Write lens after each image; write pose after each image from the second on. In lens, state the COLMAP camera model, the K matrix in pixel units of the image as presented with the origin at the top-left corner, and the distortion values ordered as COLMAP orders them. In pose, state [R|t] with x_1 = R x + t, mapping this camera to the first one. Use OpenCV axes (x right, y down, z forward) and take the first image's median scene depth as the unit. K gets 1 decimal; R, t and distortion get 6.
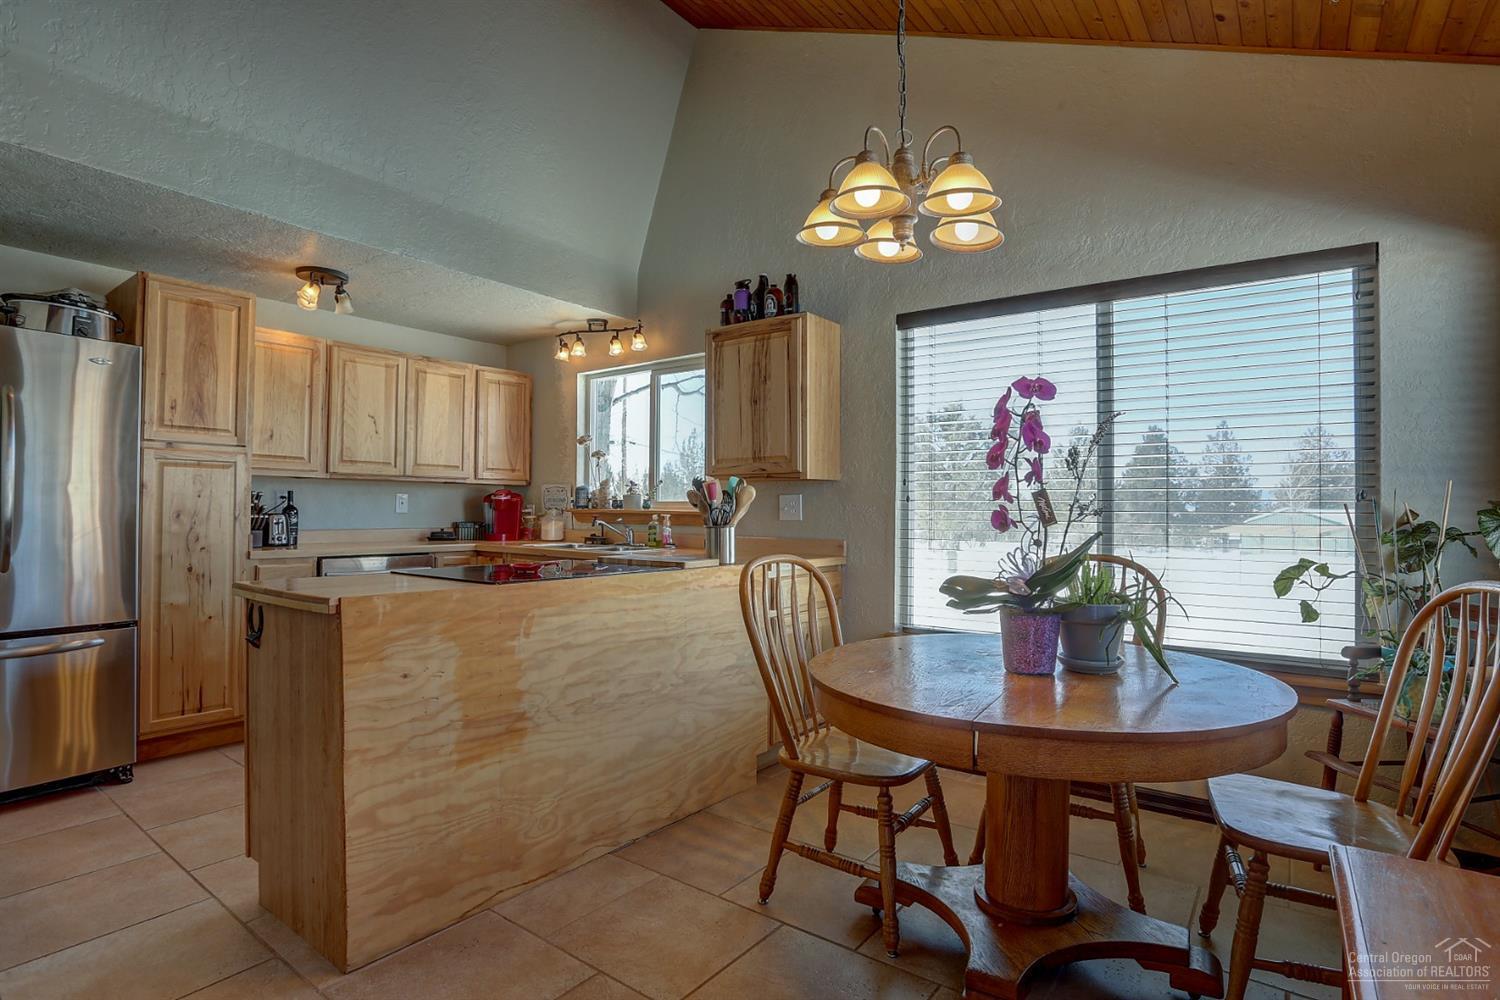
lens RADIAL K [[758.3, 0, 744.5], [0, 758.3, 498.8], [0, 0, 1]] dist [-0.059343, -0.000308]
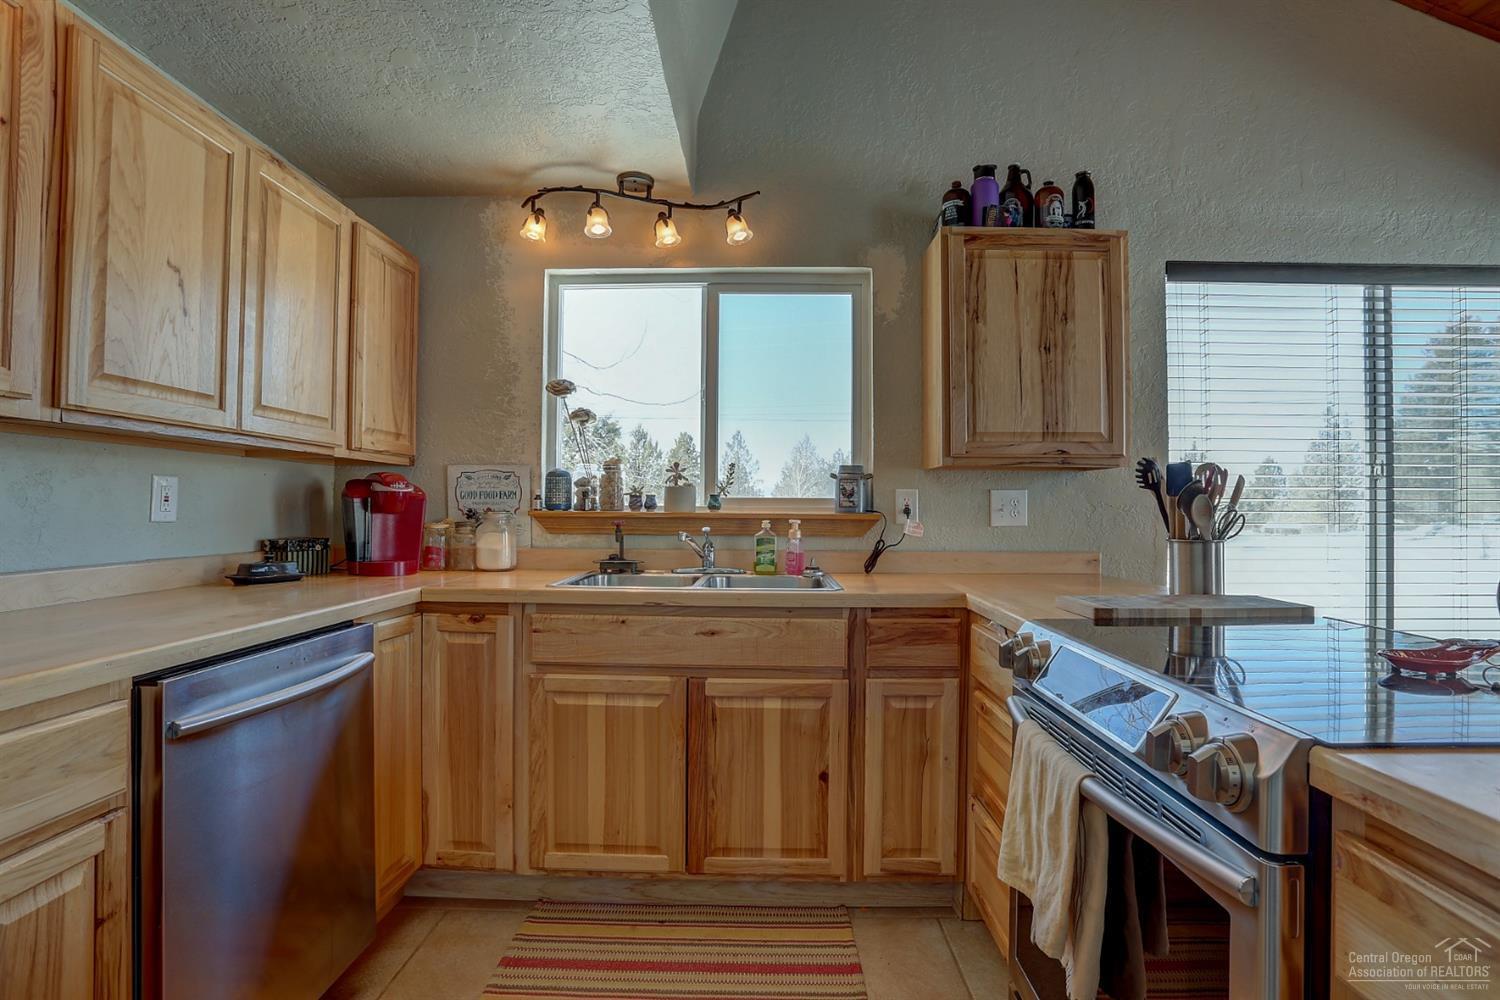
lens RADIAL K [[734.6, 0, 756.1], [0, 734.6, 501.4], [0, 0, 1]] dist [-0.037131, 0.004352]
pose [[0.803645, 0.004019, 0.595095, -0.452094], [-0.007122, 0.999971, 0.002865, 0.004154], [-0.595066, -0.006541, 0.803650, 0.507871]]
